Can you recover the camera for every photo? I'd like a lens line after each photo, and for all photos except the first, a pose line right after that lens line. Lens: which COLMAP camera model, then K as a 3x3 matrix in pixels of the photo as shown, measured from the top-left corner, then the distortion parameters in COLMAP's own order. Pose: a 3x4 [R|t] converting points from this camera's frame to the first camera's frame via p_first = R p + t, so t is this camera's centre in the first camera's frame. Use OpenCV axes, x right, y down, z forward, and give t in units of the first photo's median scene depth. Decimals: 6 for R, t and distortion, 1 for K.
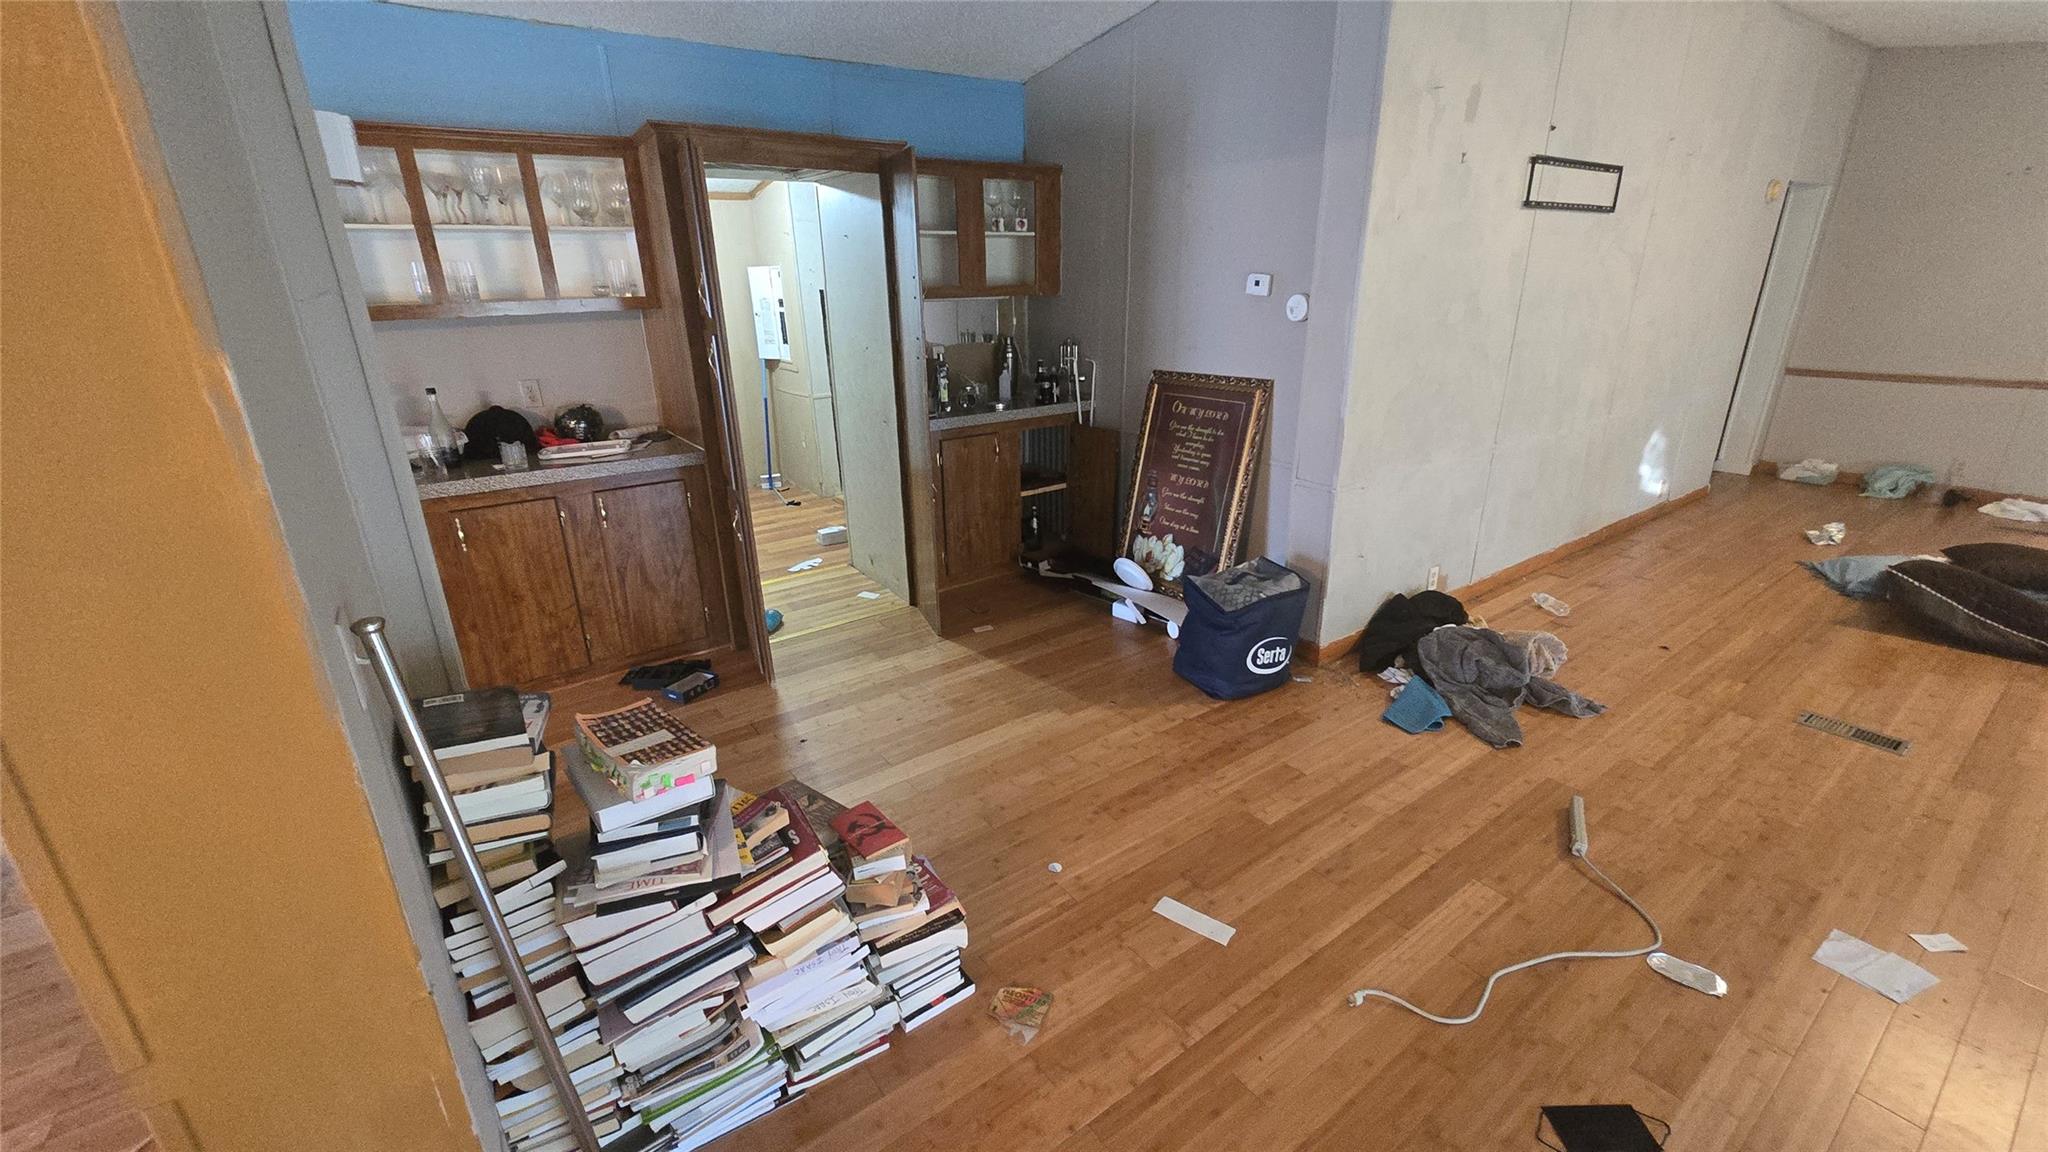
lens RADIAL K [[837.6, 0, 1021.6], [0, 837.6, 573.6], [0, 0, 1]] dist [-0.004918, 0.001029]
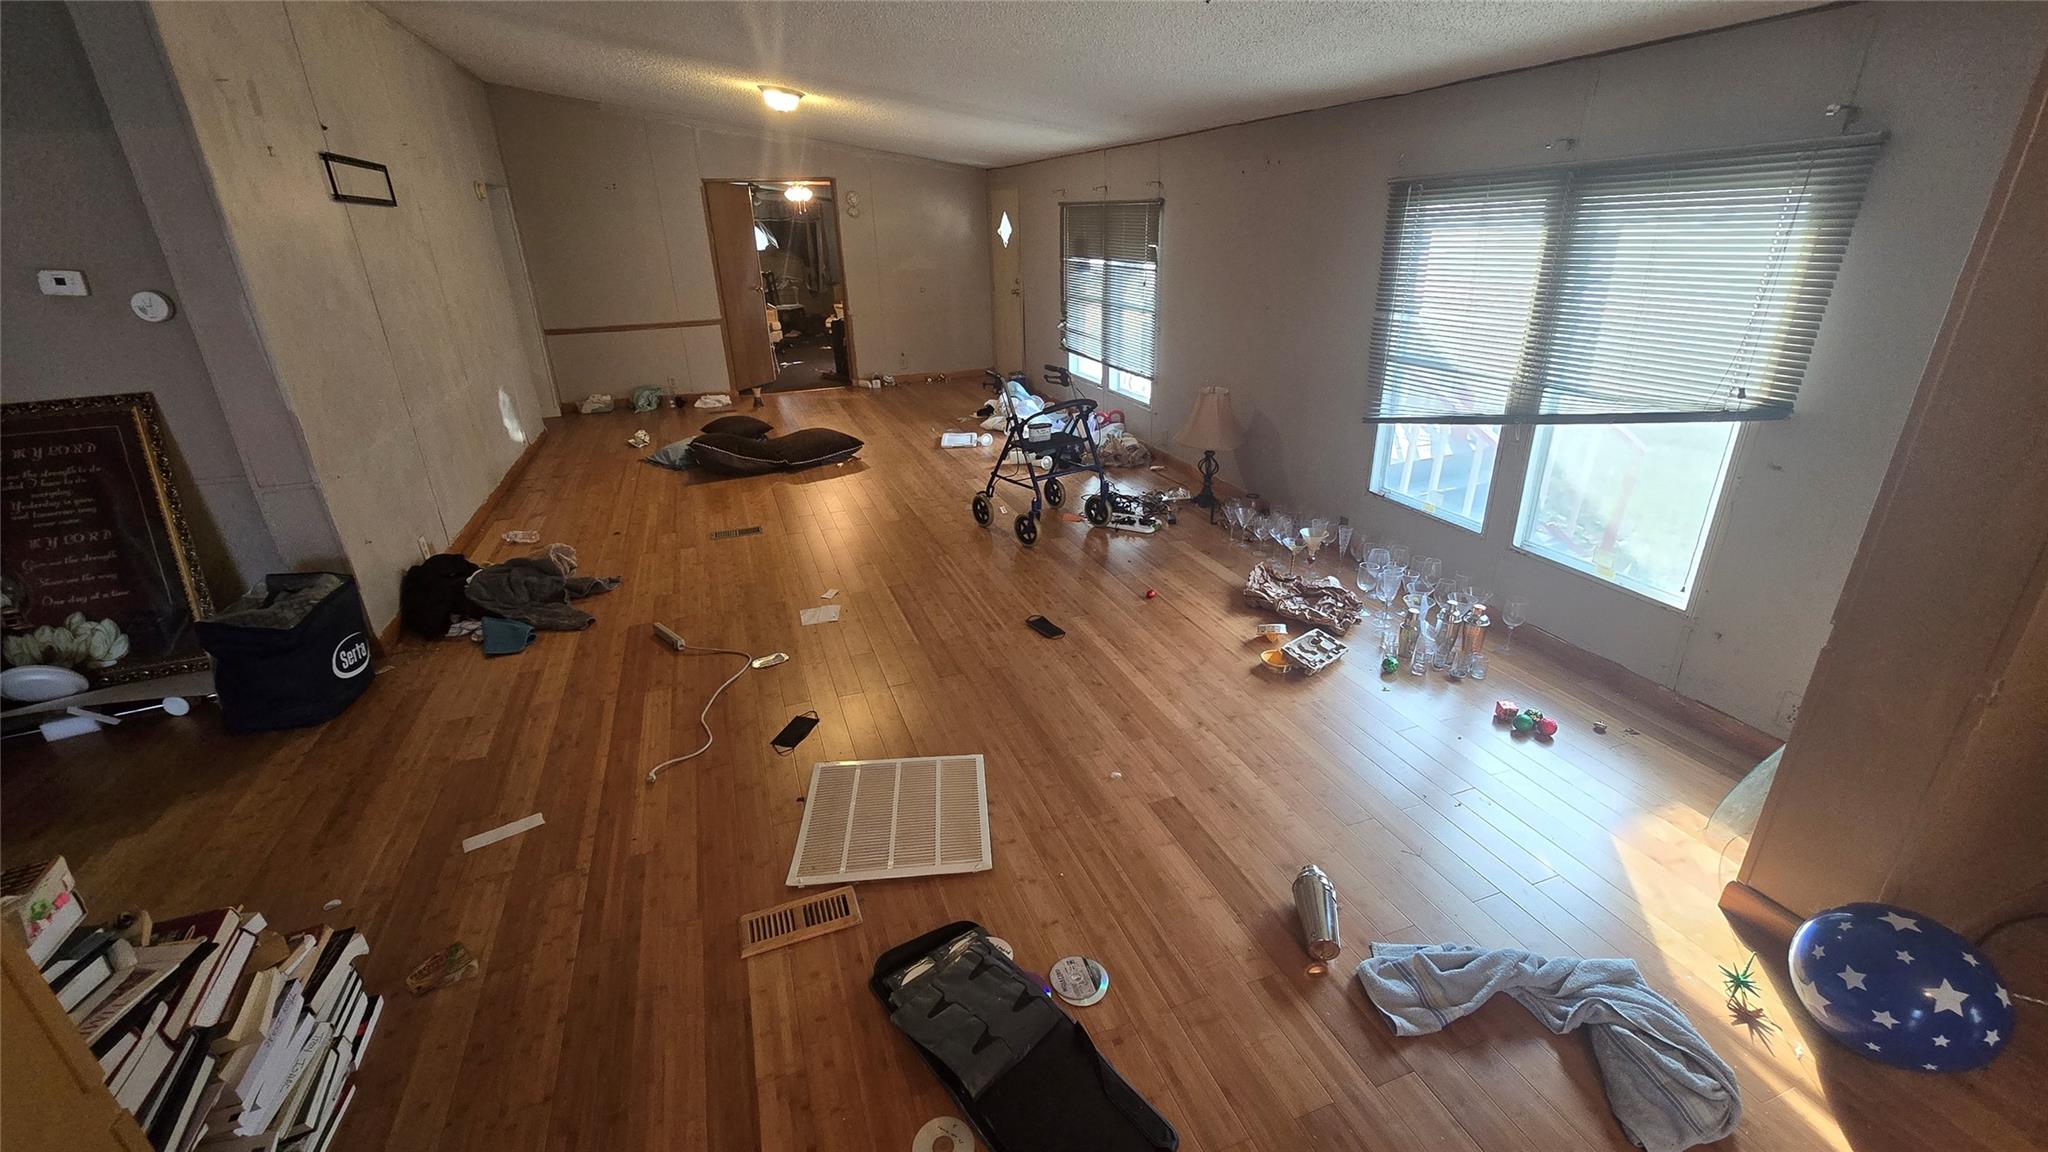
lens RADIAL K [[837.6, 0, 1031.3], [0, 837.6, 577.6], [0, 0, 1]] dist [-0.004918, 0.001029]
pose [[0.265875, -0.361328, 0.893730, -0.337823], [0.343946, 0.901637, 0.262204, 0.032669], [-0.900562, 0.237681, 0.364000, -0.101000]]
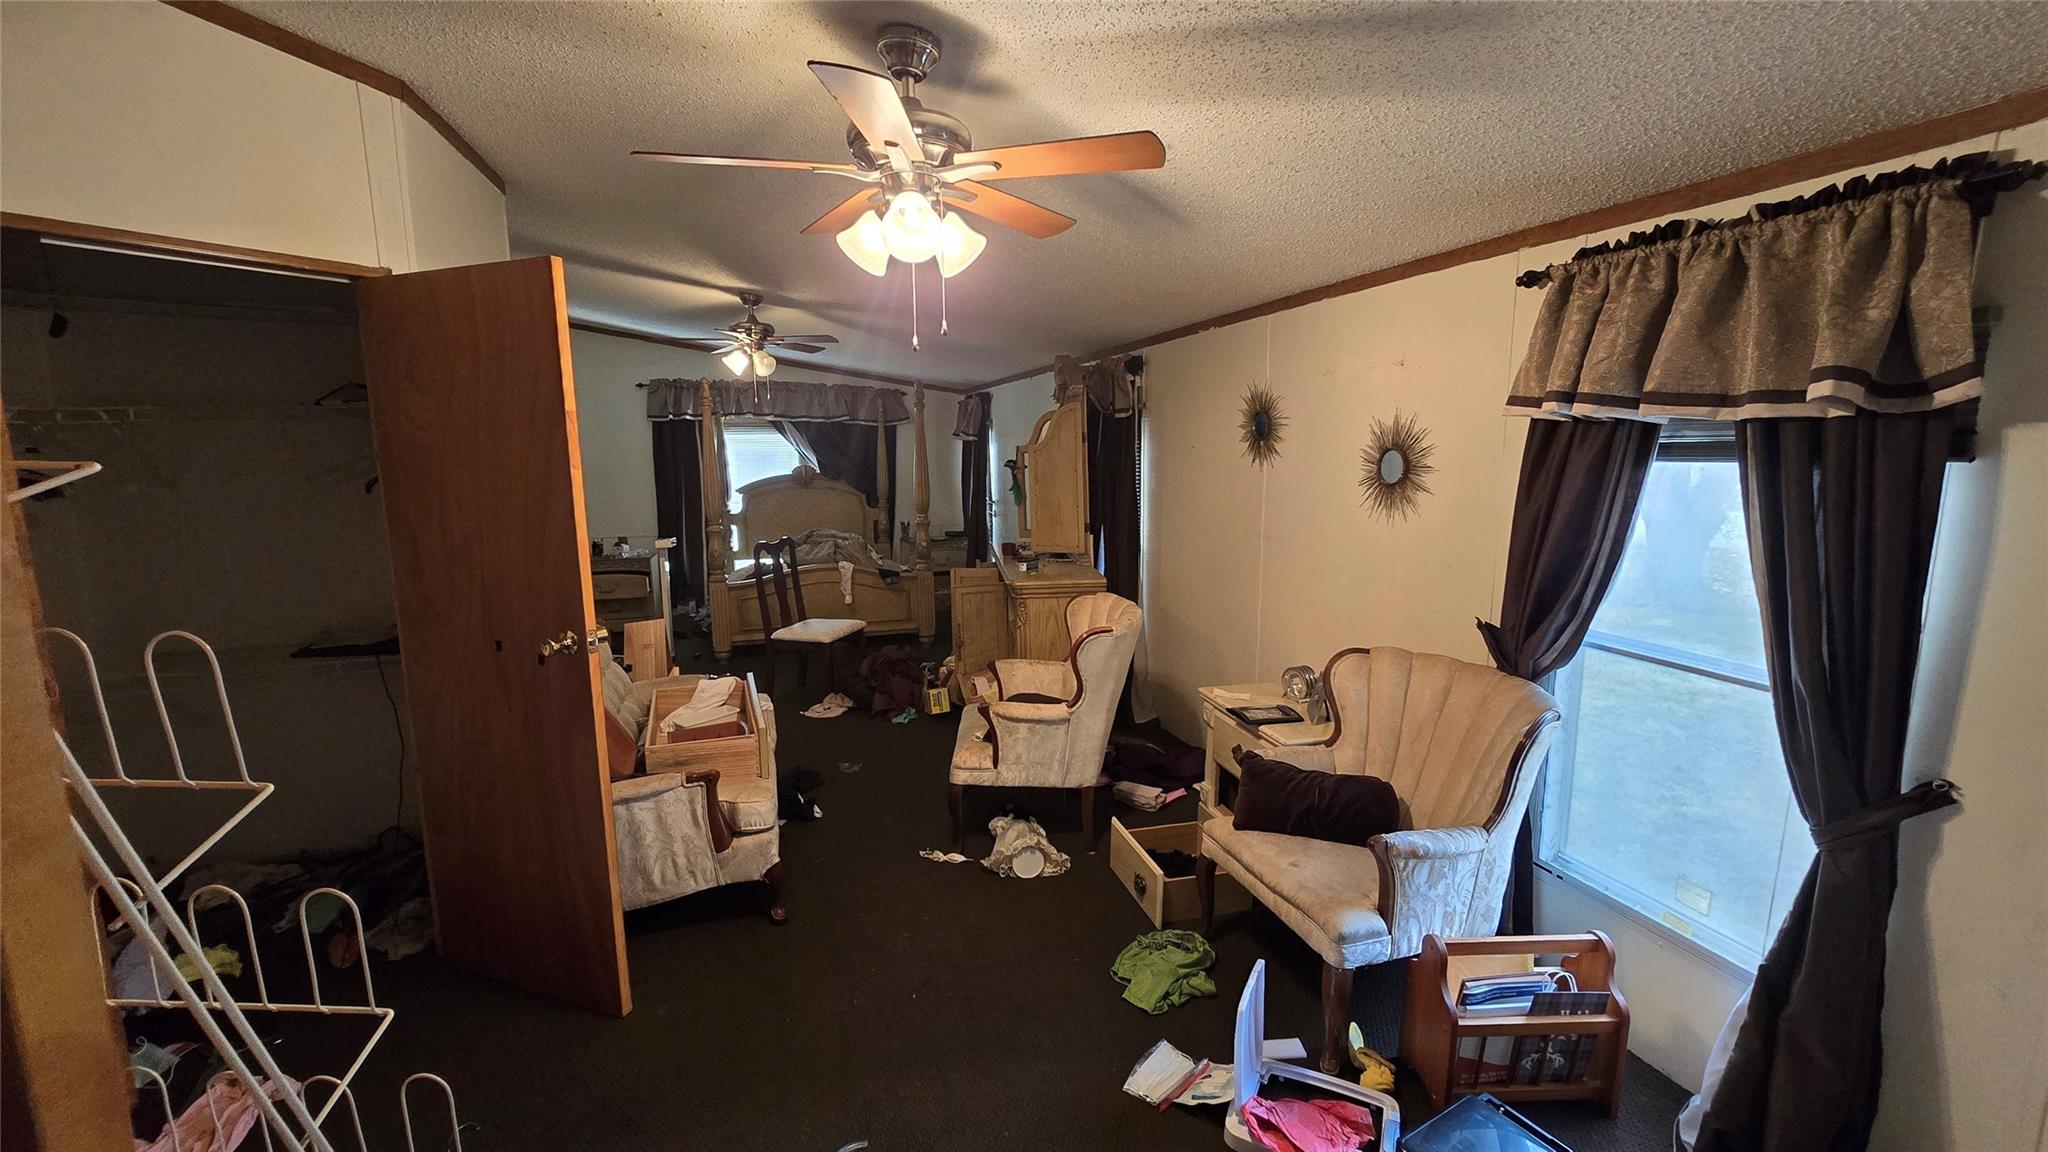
lens RADIAL K [[837.6, 0, 1026.1], [0, 837.6, 571.0], [0, 0, 1]] dist [-0.004918, 0.001029]
pose [[0.311000, -0.128417, 0.941694, 2.406290], [0.321883, 0.946506, 0.022769, -0.568008], [-0.894243, 0.296034, 0.335698, 1.400007]]
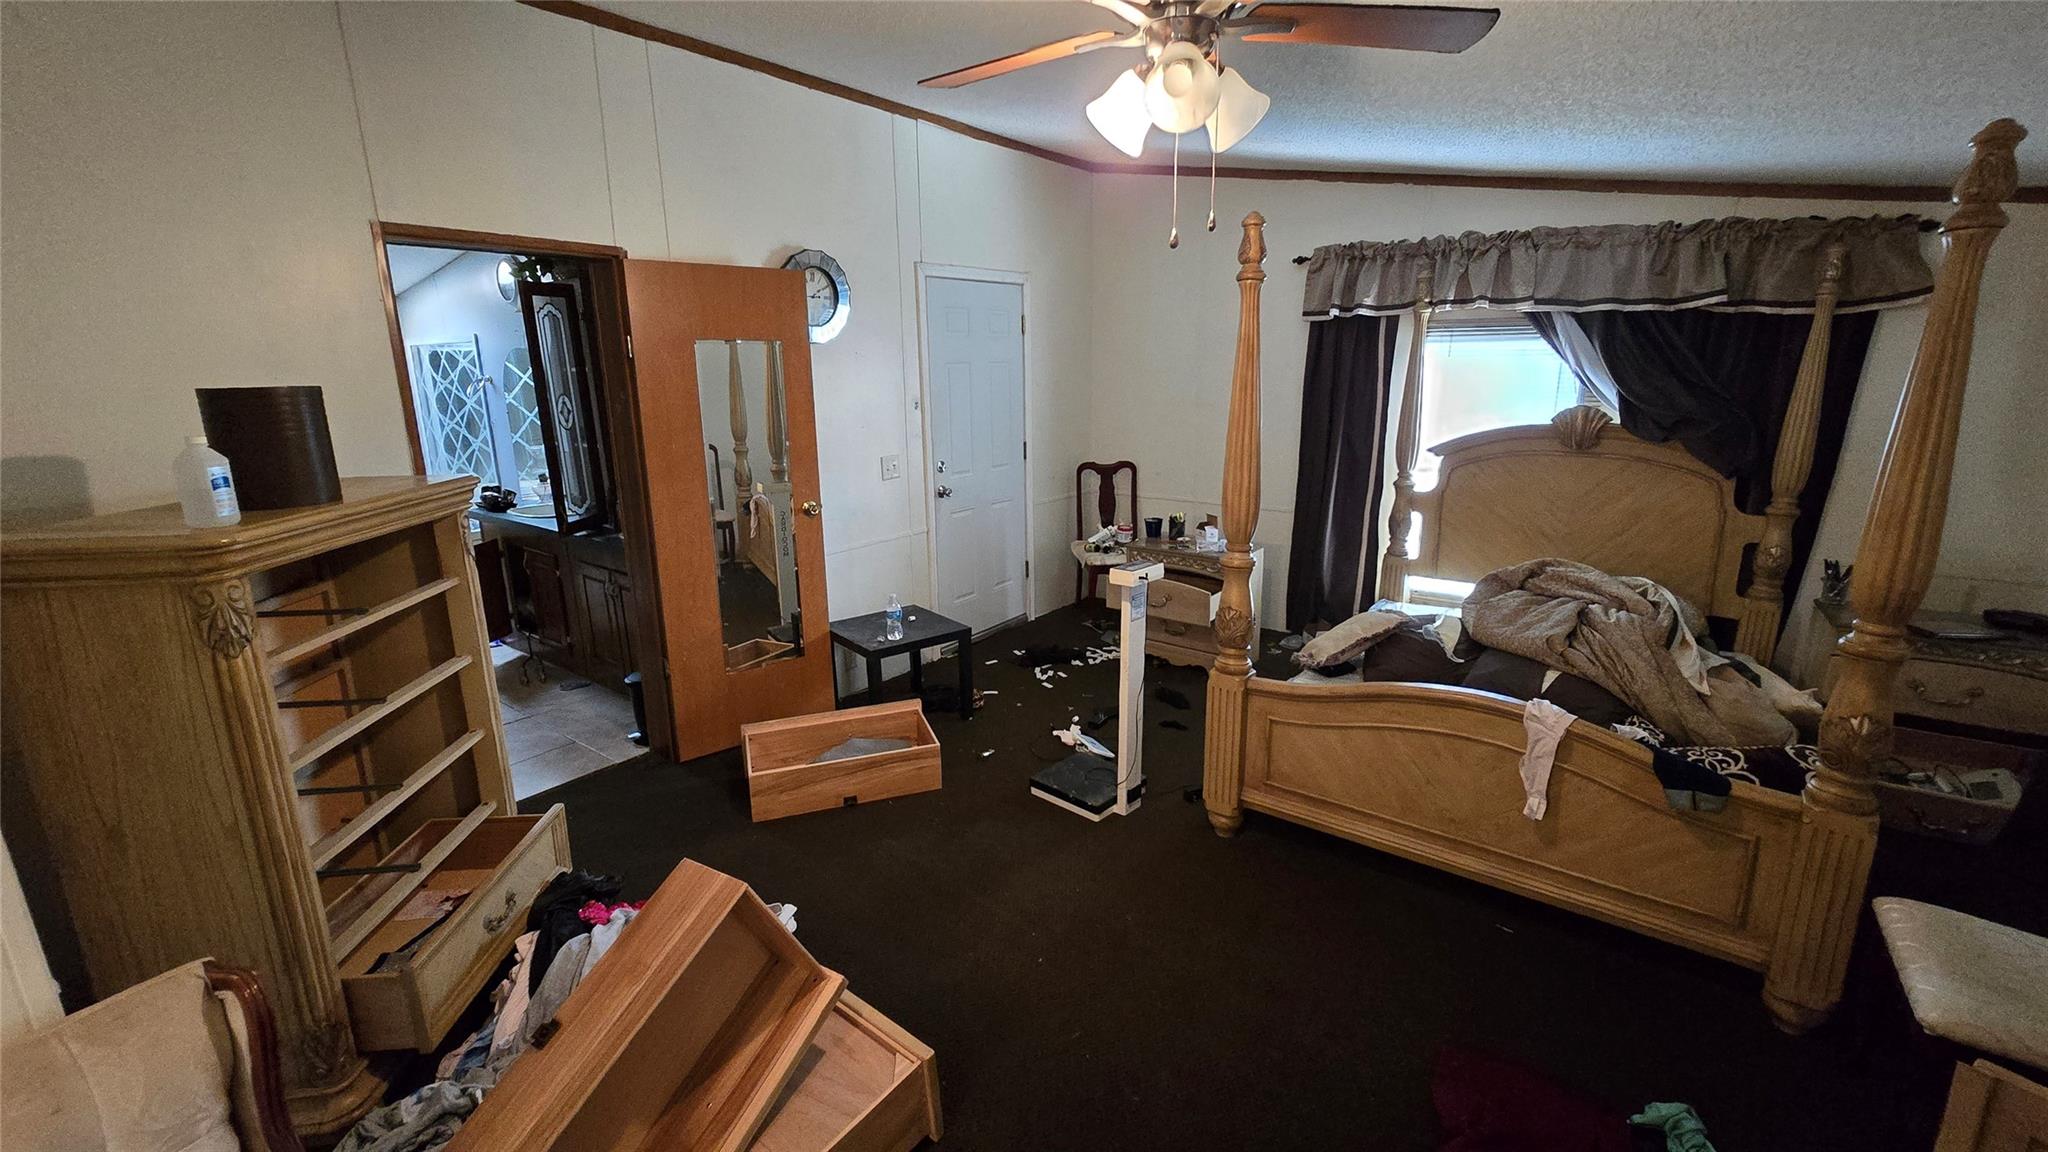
lens RADIAL K [[837.6, 0, 1039.8], [0, 837.6, 557.7], [0, 0, 1]] dist [-0.004918, 0.001029]
pose [[0.954428, -0.064014, 0.291496, 3.574627], [0.096809, 0.990317, -0.099498, -0.782084], [-0.282304, 0.123184, 0.951383, 1.890102]]
